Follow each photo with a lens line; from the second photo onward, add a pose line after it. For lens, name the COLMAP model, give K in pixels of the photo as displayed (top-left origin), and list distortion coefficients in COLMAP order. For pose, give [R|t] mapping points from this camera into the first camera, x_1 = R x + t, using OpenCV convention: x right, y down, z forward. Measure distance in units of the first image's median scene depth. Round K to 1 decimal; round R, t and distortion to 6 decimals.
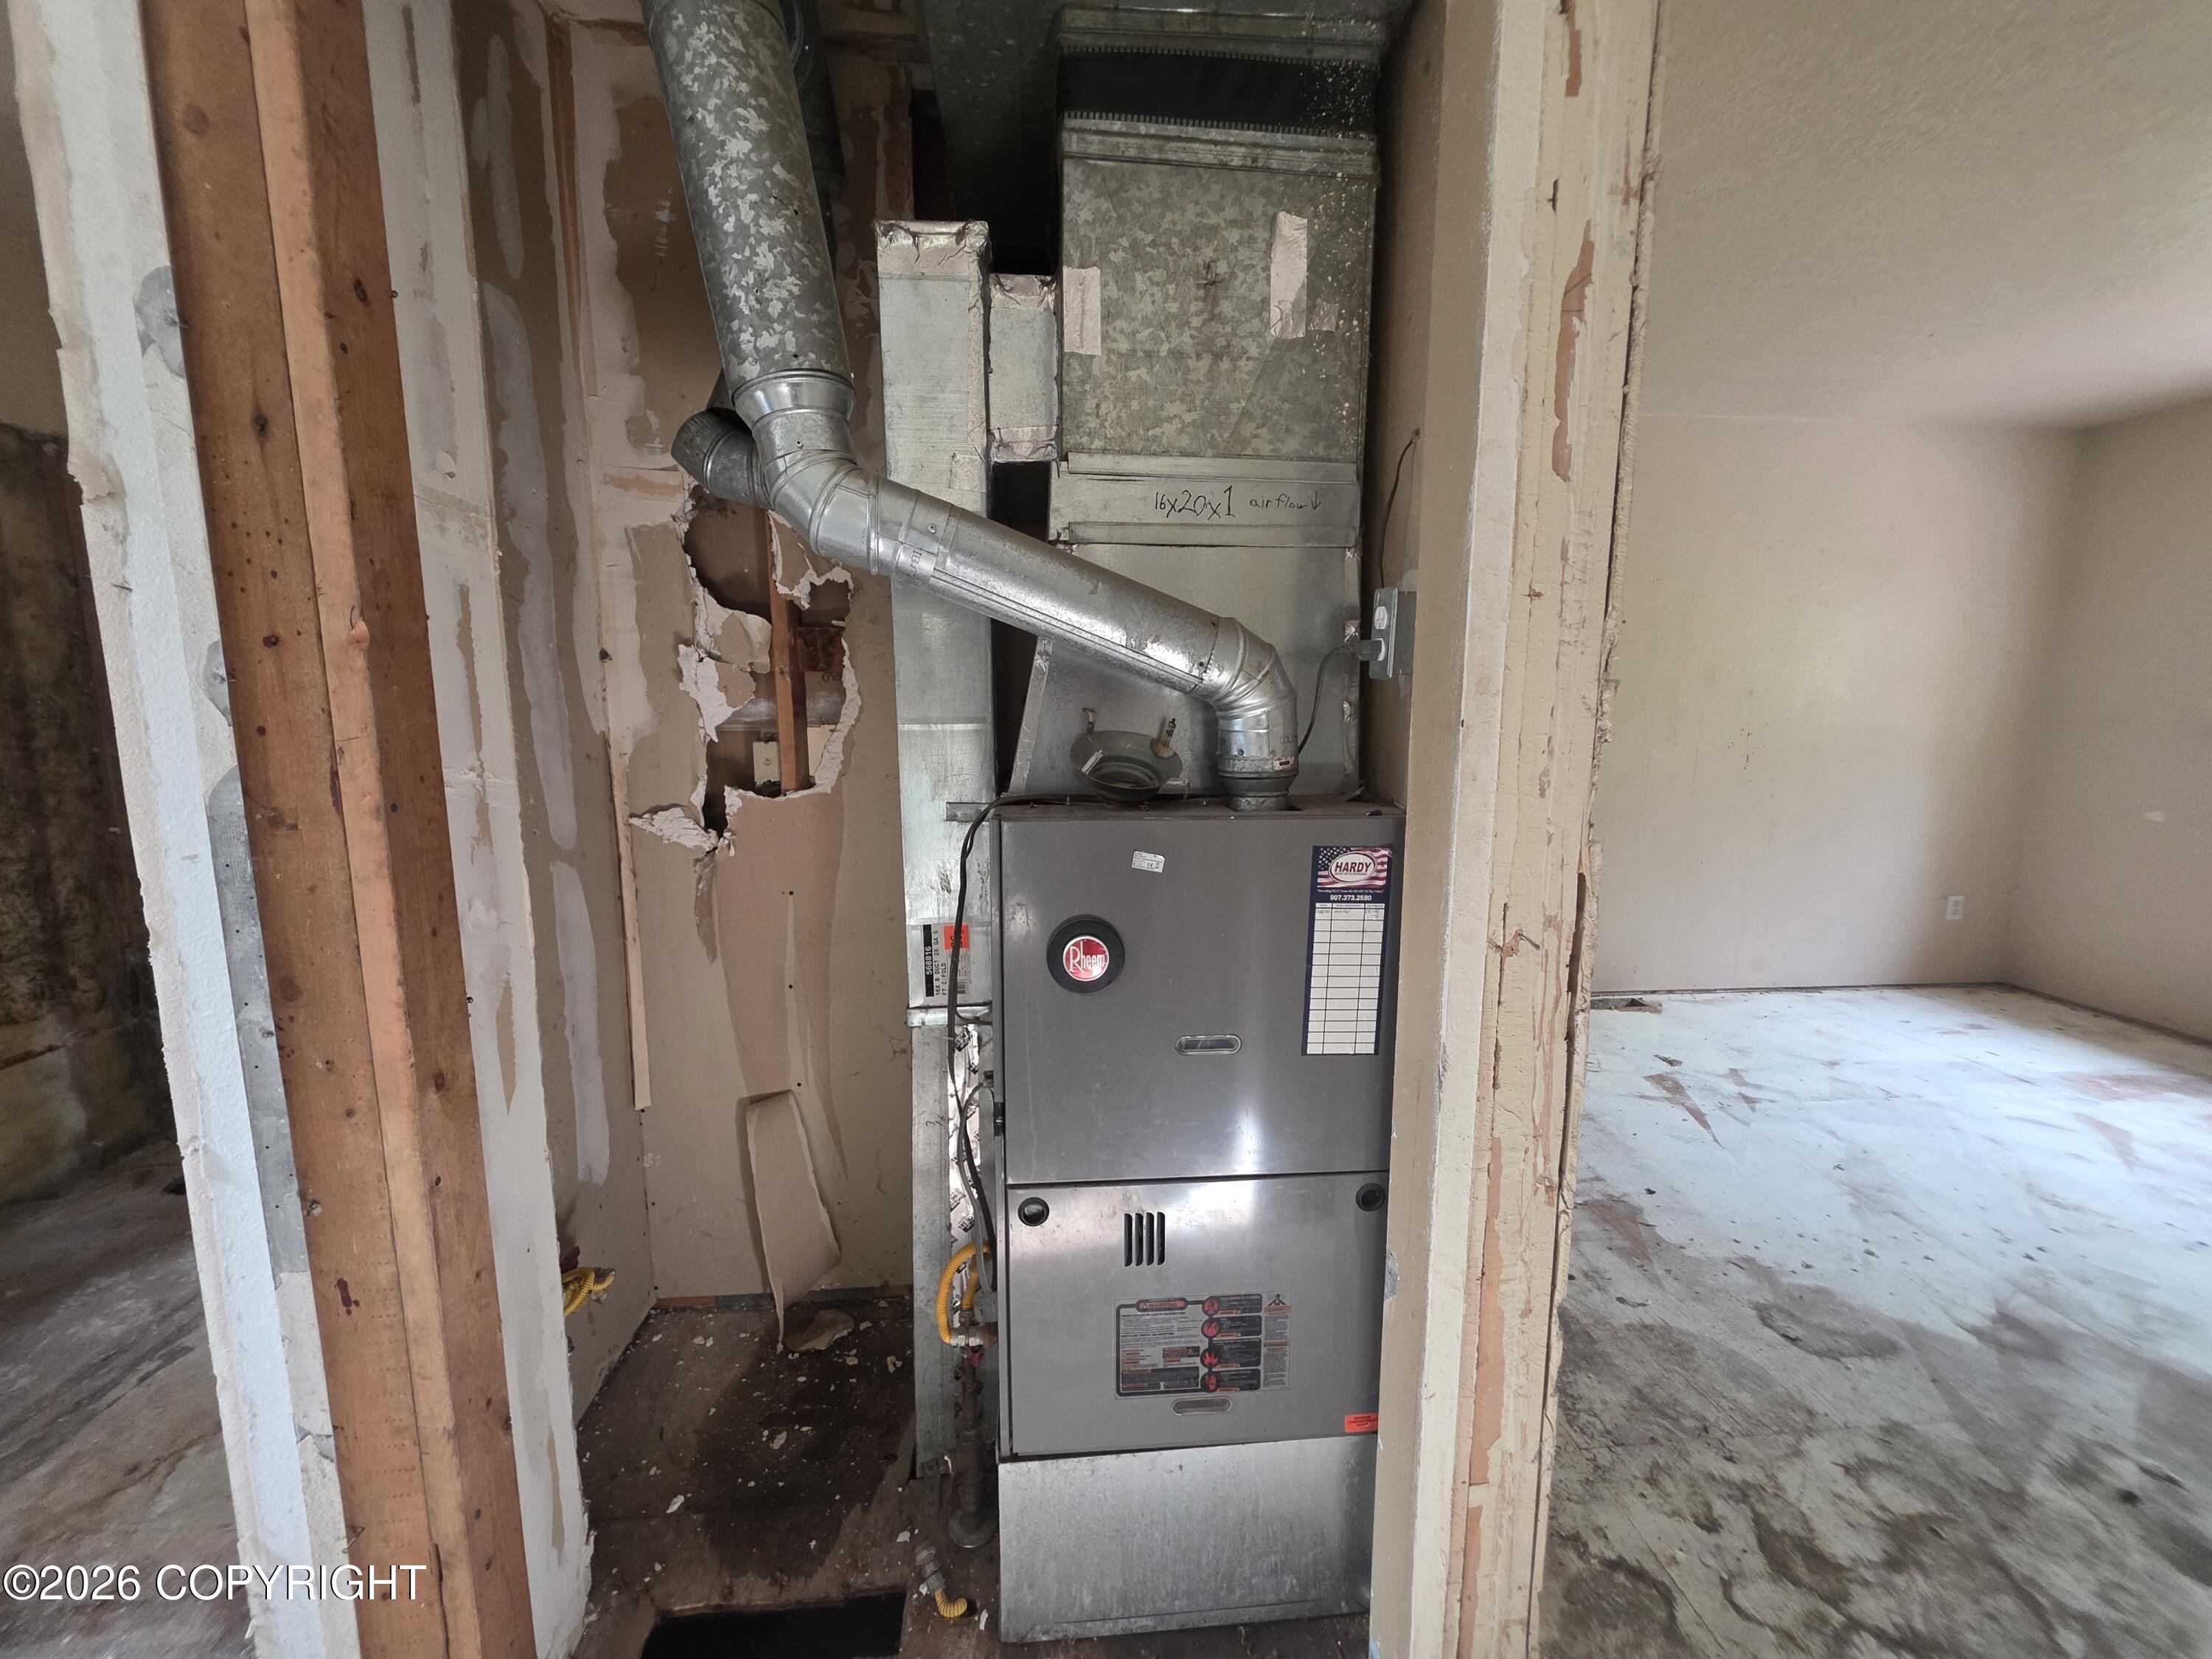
lens RADIAL K [[883.2, 0, 1116.6], [0, 883.2, 827.3], [0, 0, 1]] dist [0.000885, 0.000337]
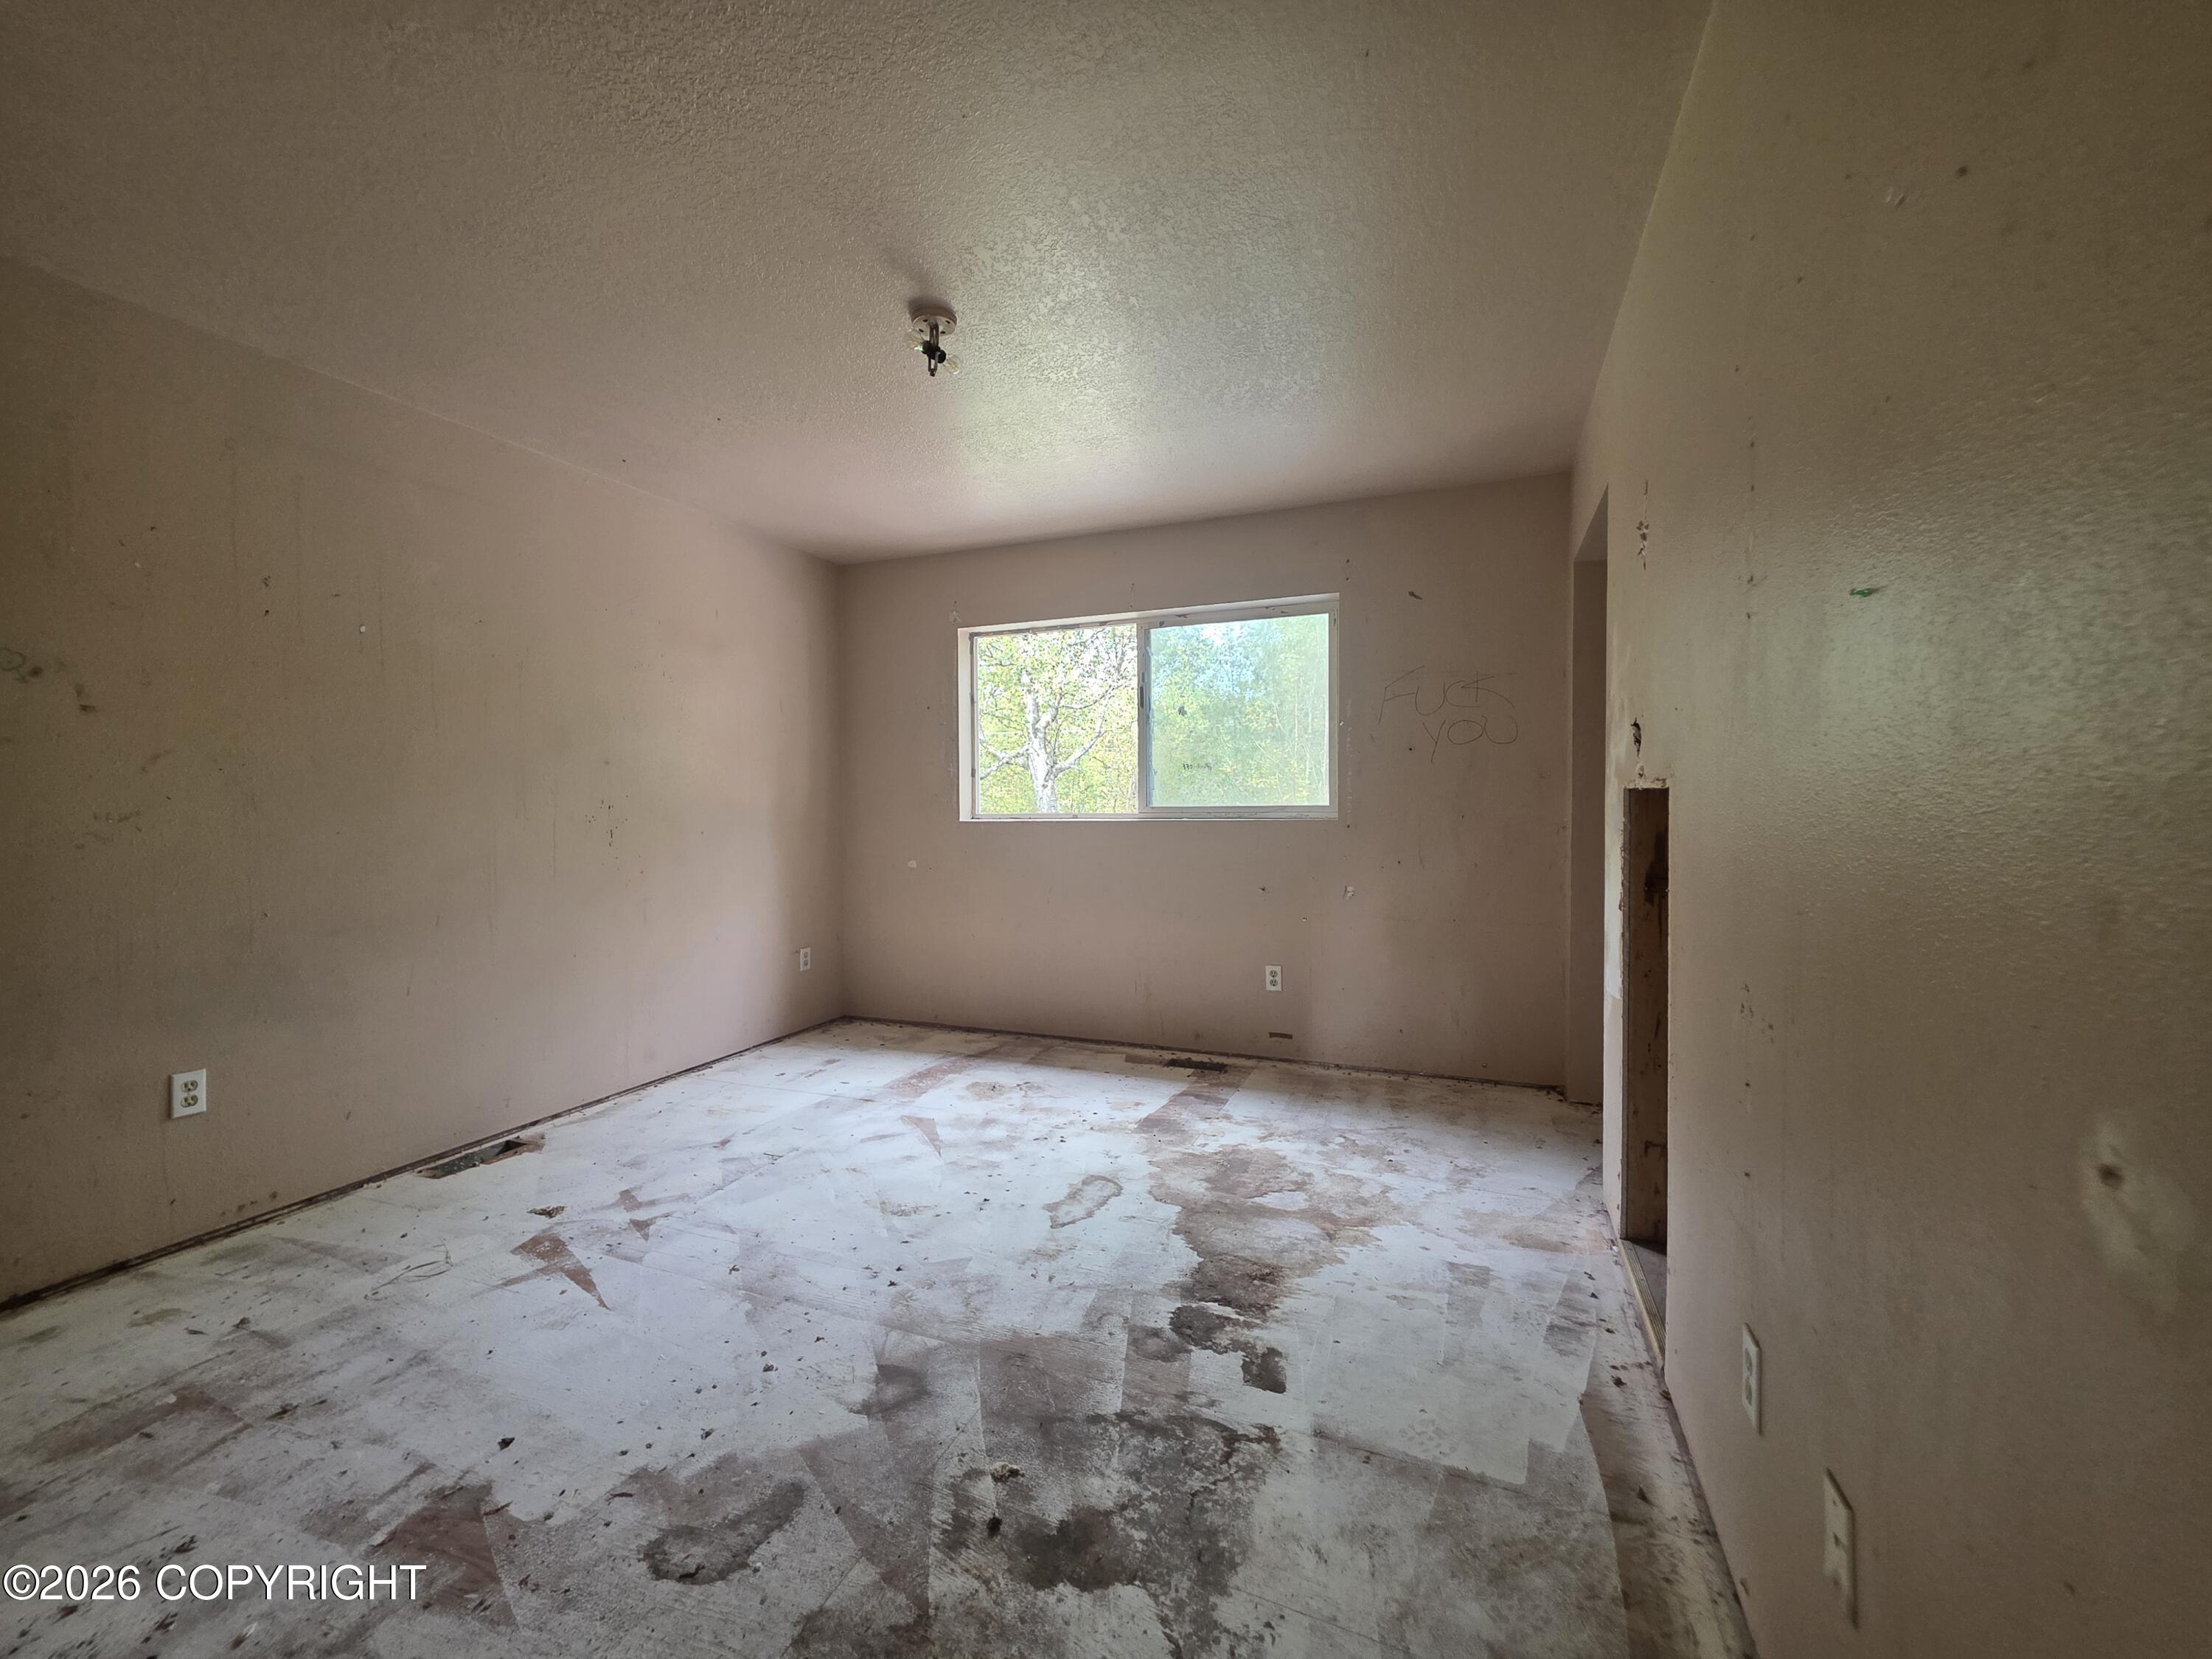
lens RADIAL K [[883.2, 0, 1120.9], [0, 883.2, 819.7], [0, 0, 1]] dist [0.000885, 0.000337]
pose [[0.445001, -0.023367, 0.895225, 0.374753], [0.132833, 0.990324, -0.040180, 0.042152], [-0.885624, 0.136796, 0.443799, 0.362337]]
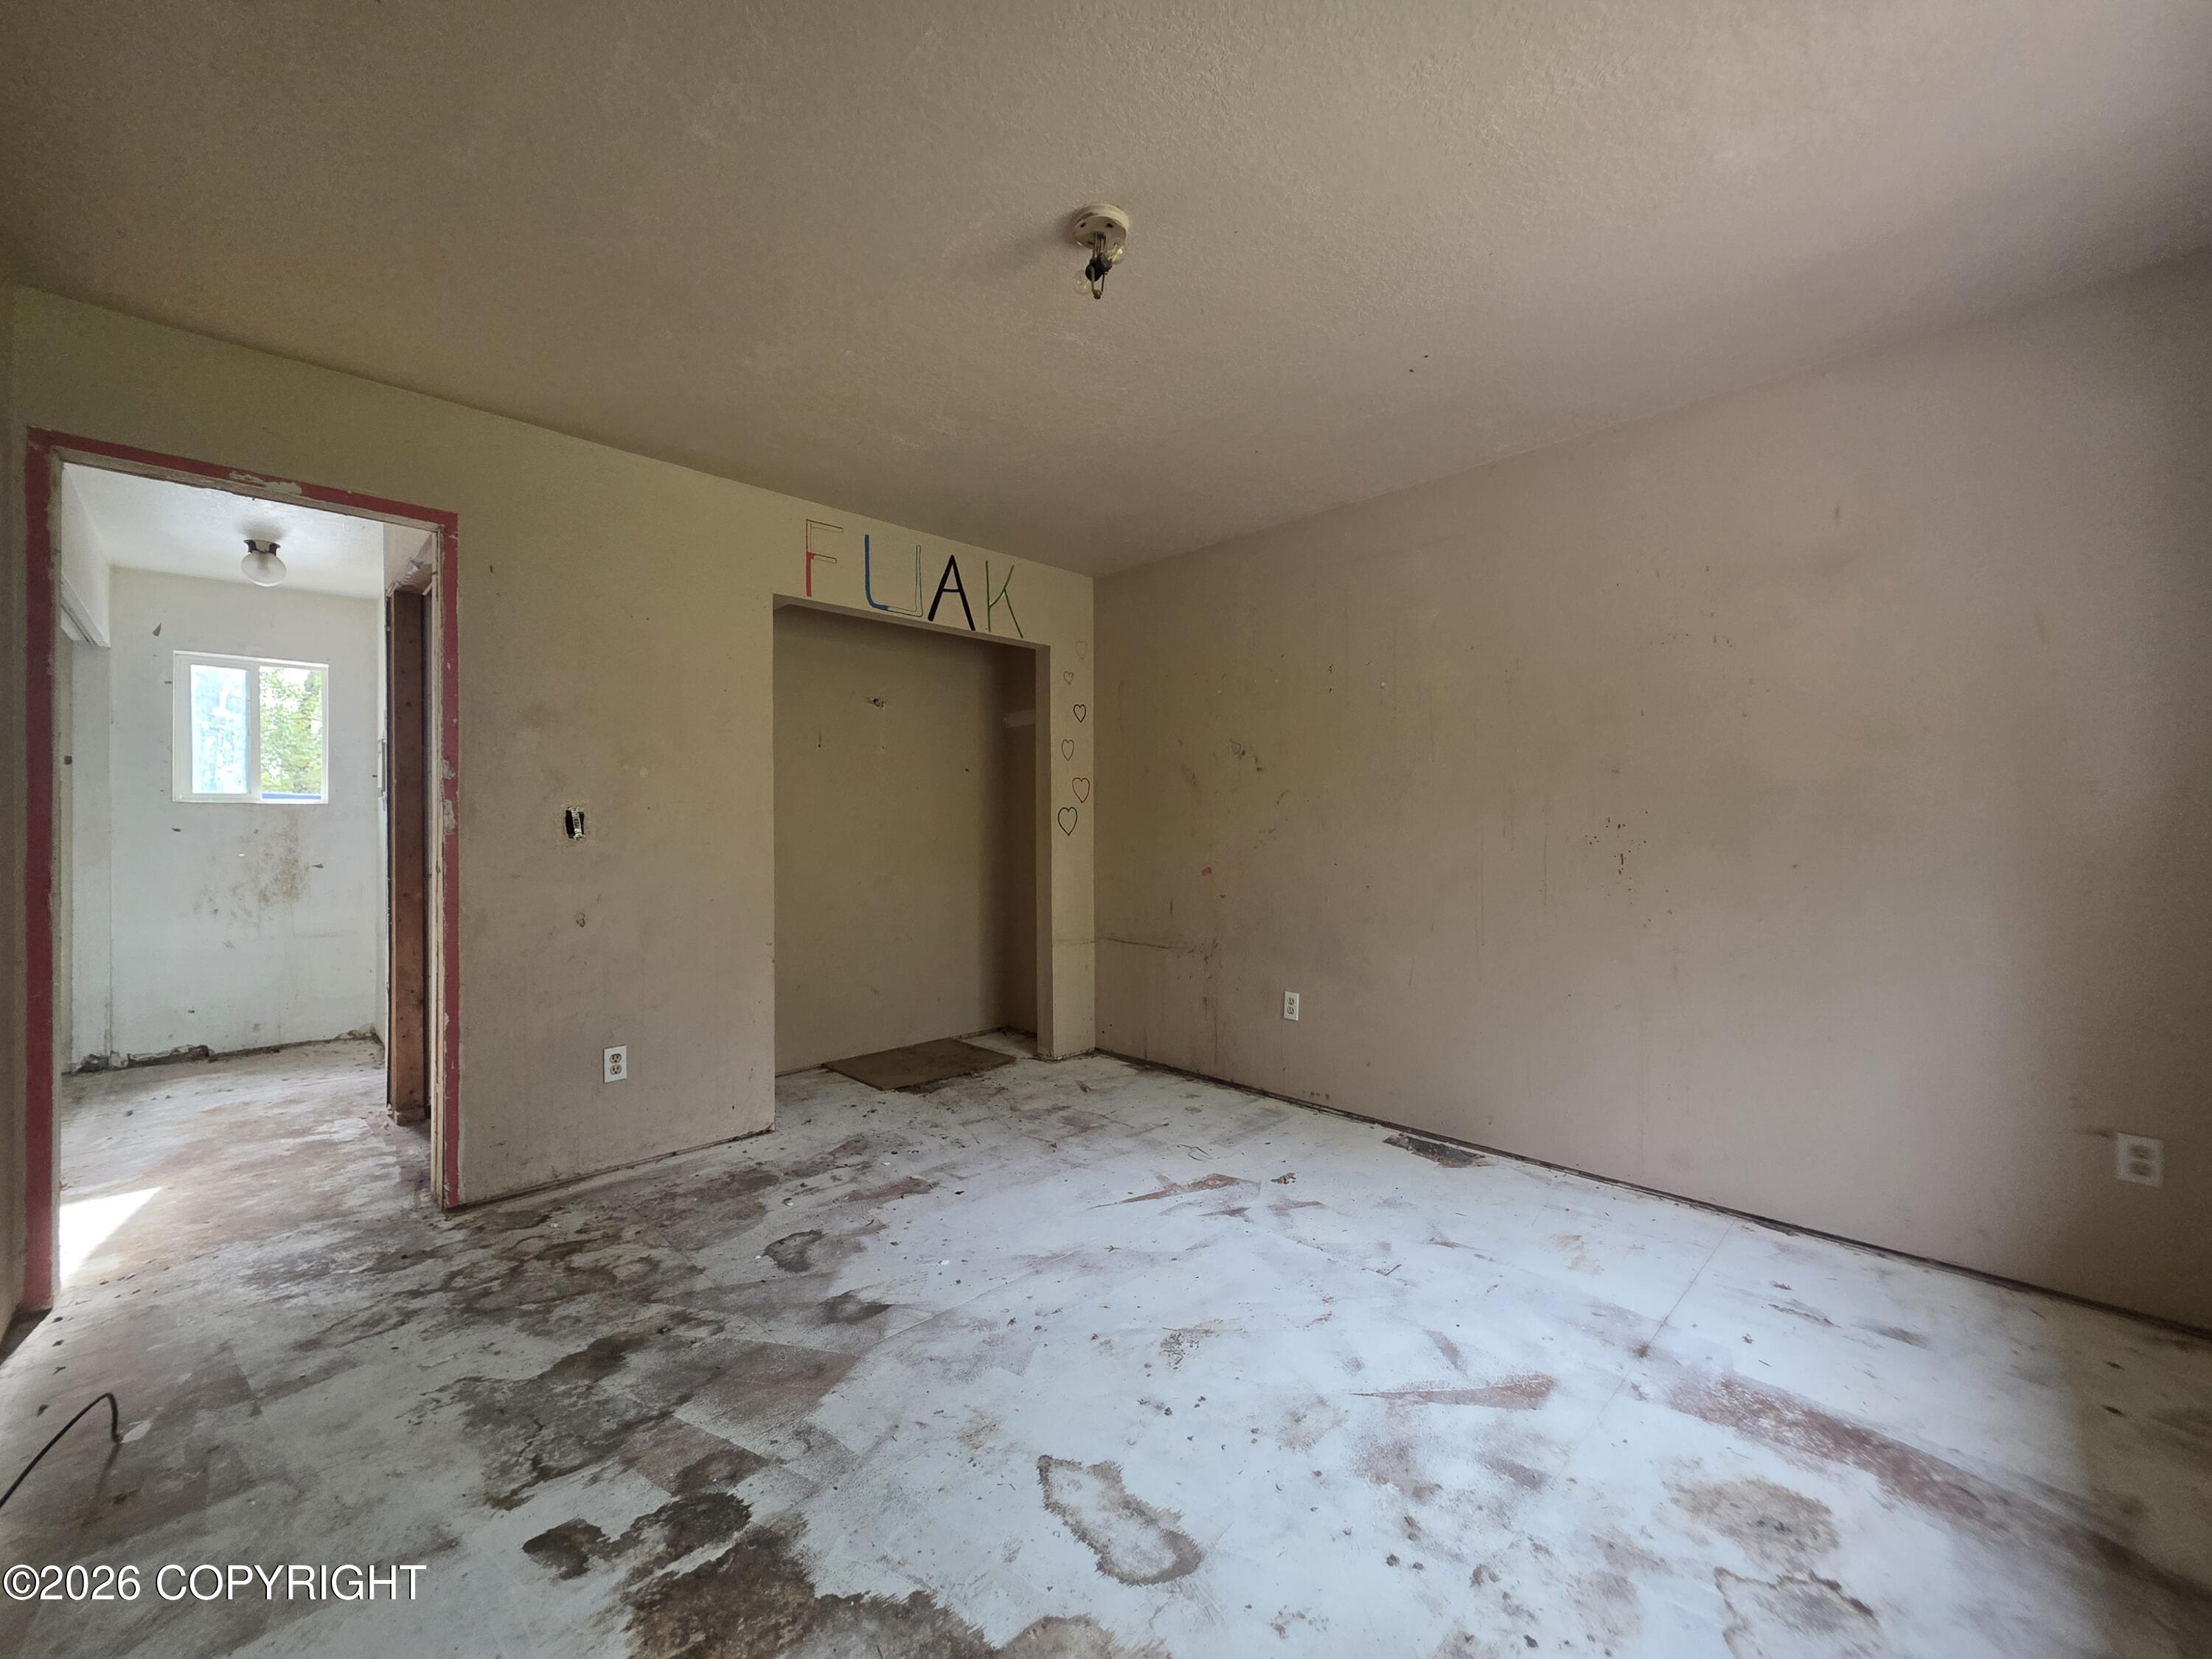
lens RADIAL K [[883.2, 0, 1114.6], [0, 883.2, 826.8], [0, 0, 1]] dist [0.000885, 0.000337]
pose [[0.644513, -0.005963, -0.764570, 2.901384], [-0.102354, 0.990296, -0.094006, 0.024951], [0.757712, 0.138845, 0.637648, 0.581809]]
